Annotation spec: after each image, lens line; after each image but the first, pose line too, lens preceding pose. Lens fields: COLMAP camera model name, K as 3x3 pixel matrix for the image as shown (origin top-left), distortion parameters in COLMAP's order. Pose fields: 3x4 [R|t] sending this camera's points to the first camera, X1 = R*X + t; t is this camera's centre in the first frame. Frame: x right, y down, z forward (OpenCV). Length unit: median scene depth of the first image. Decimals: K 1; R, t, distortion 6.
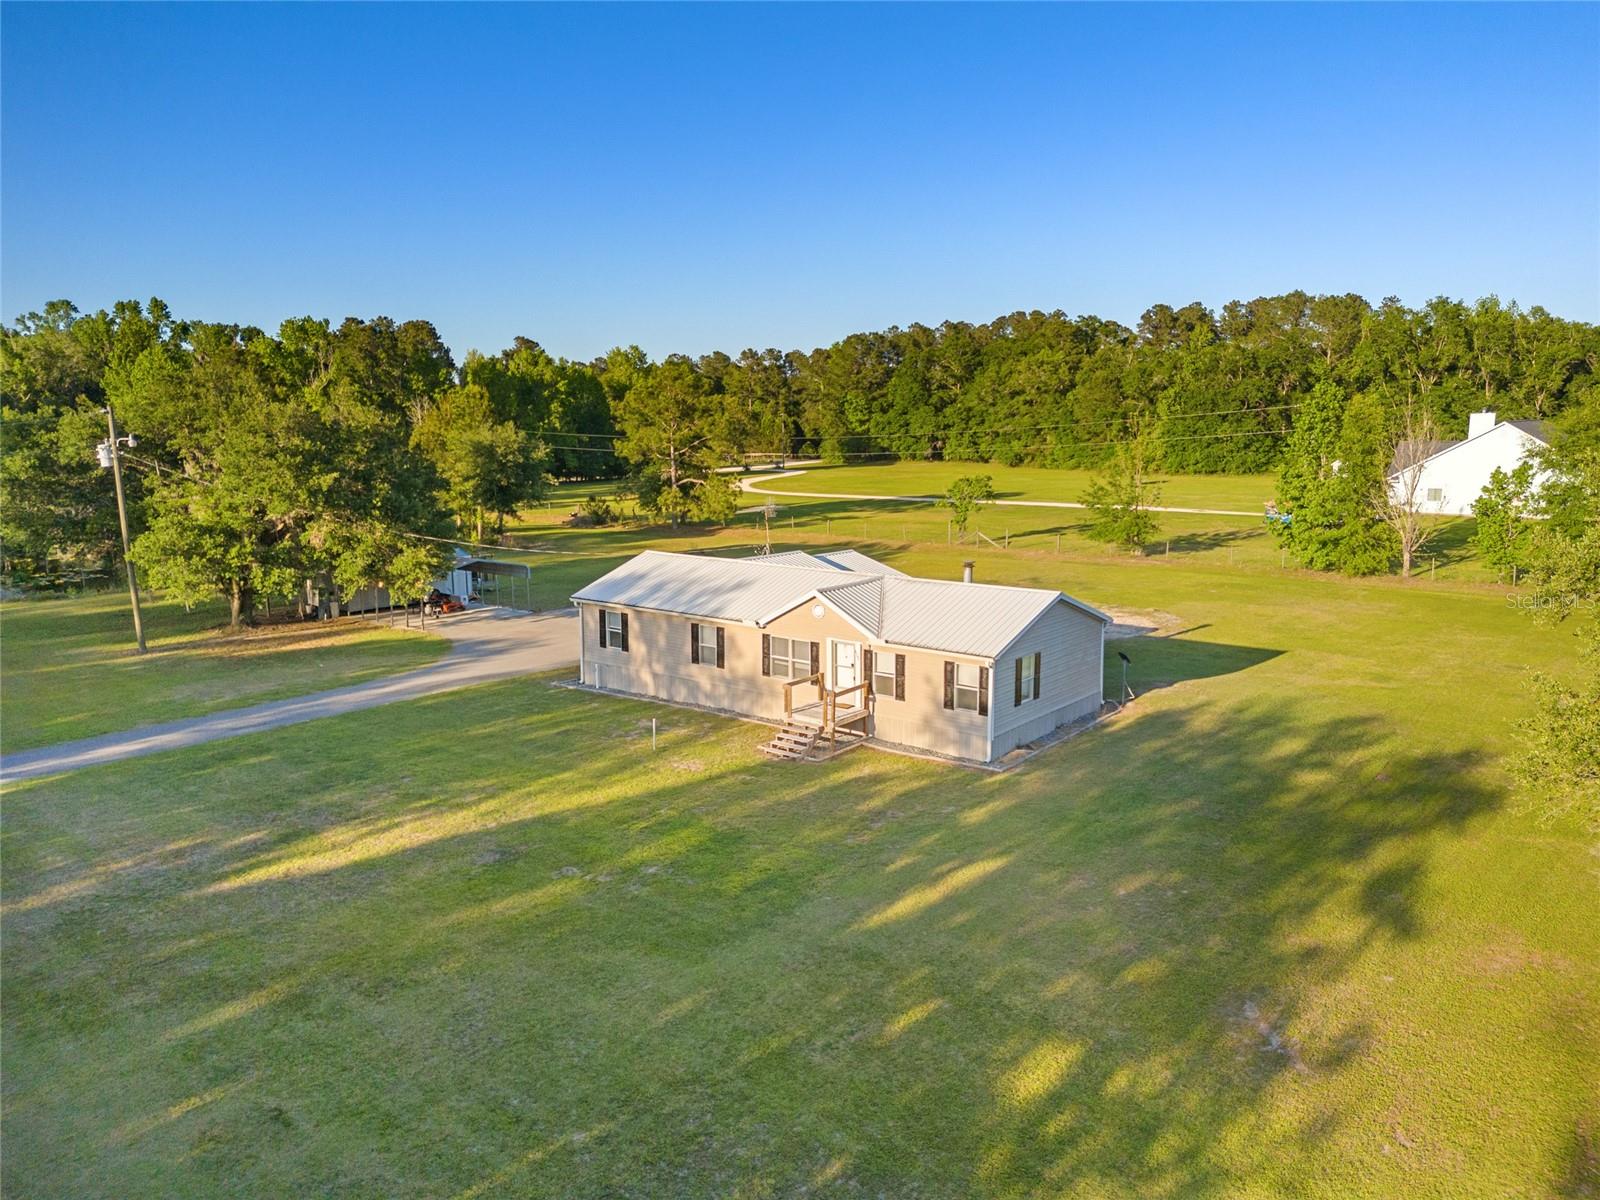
lens RADIAL K [[1148.6, 0, 802.0], [0, 1148.6, 594.5], [0, 0, 1]] dist [0.055625, -0.042140]
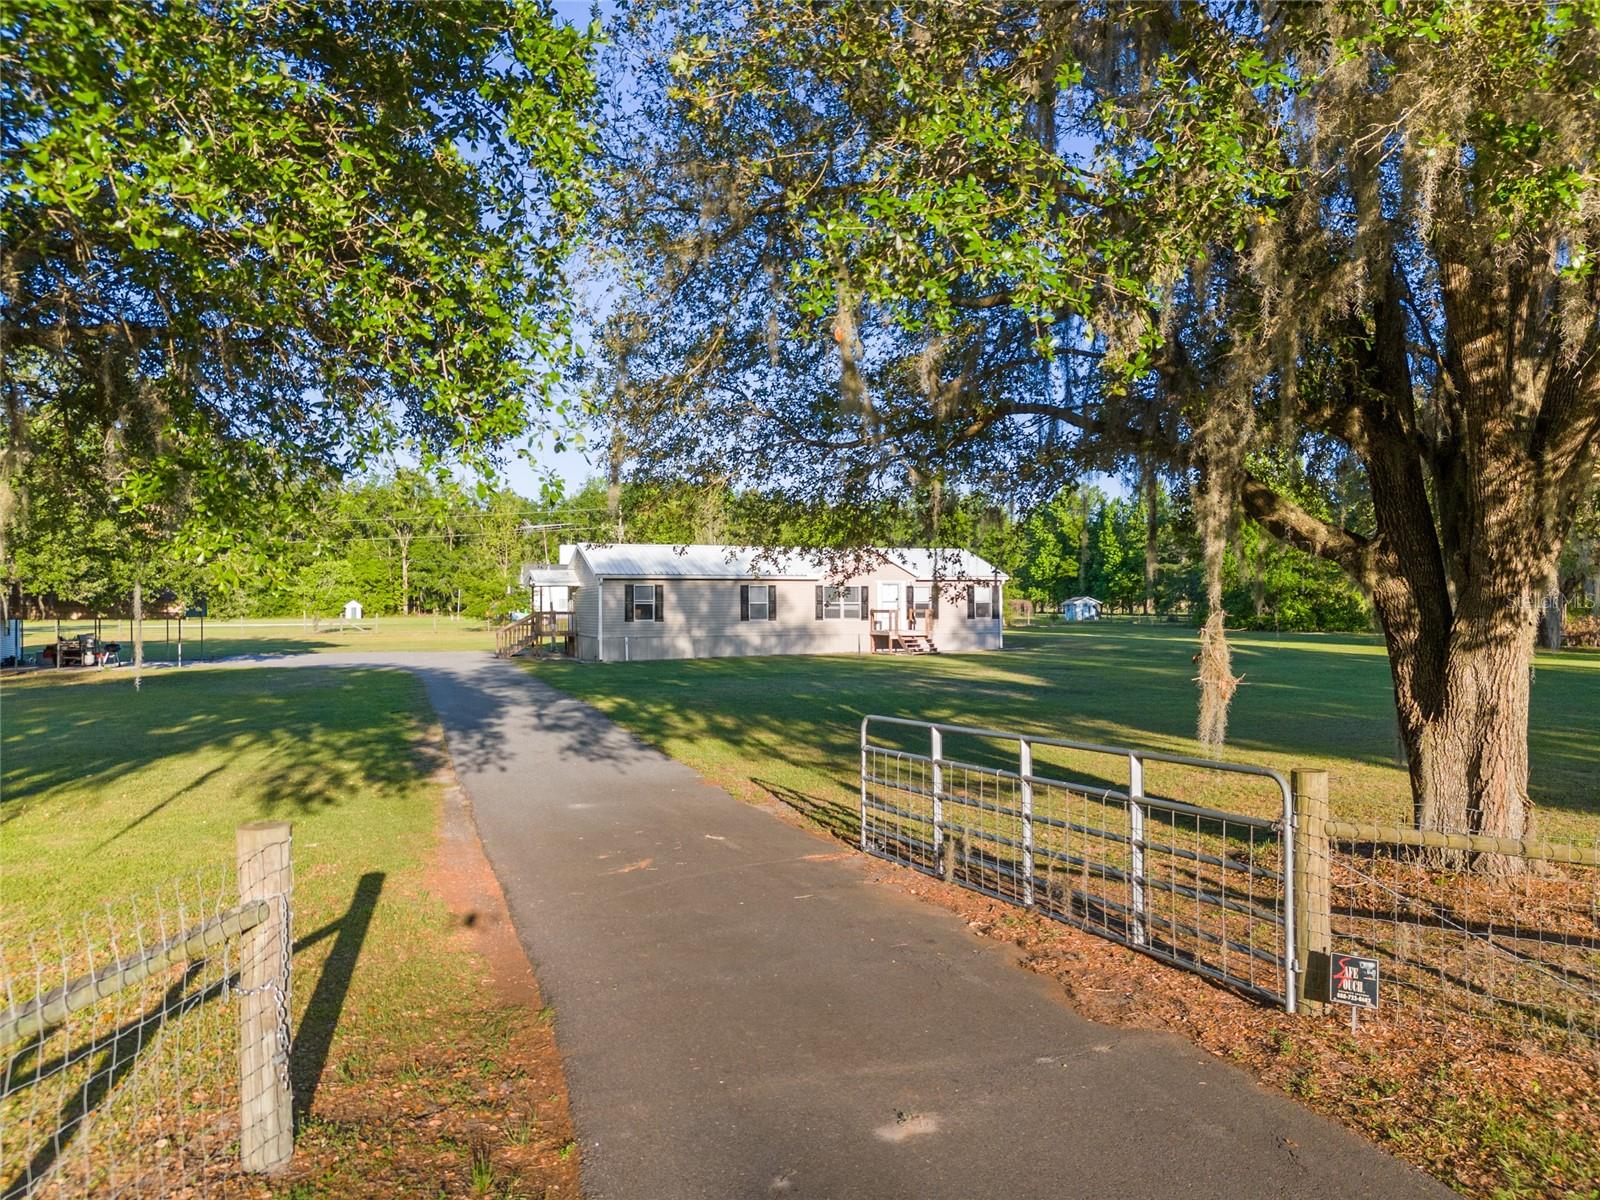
lens RADIAL K [[1148.6, 0, 805.6], [0, 1148.6, 601.3], [0, 0, 1]] dist [0.055625, -0.042140]
pose [[0.537012, 0.001411, 0.843574, -0.817950], [0.137876, 0.986405, -0.089421, 0.120487], [-0.832231, 0.164329, 0.529516, 0.267753]]
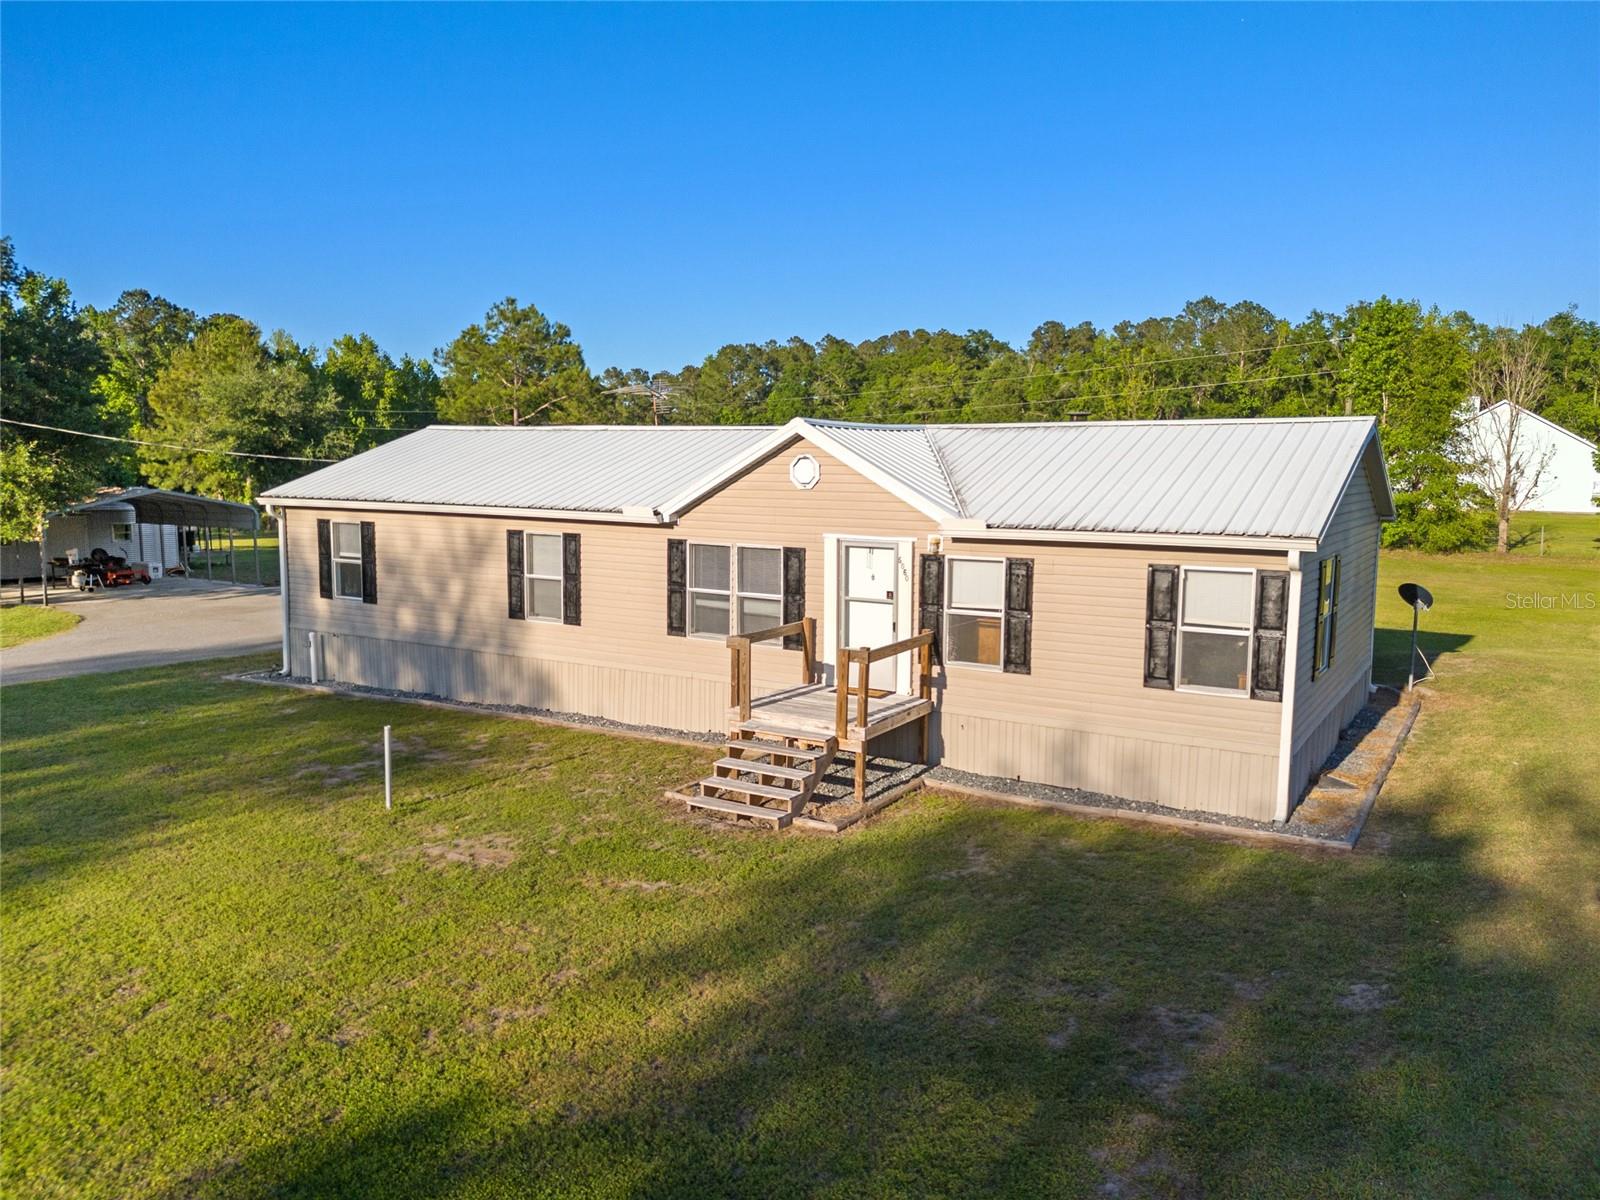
lens RADIAL K [[1148.6, 0, 793.9], [0, 1148.6, 603.3], [0, 0, 1]] dist [0.055625, -0.042140]
pose [[0.993803, -0.002336, 0.111133, -0.026807], [0.006355, 0.999338, -0.035827, 0.056457], [-0.110975, 0.036311, 0.993160, 0.416842]]
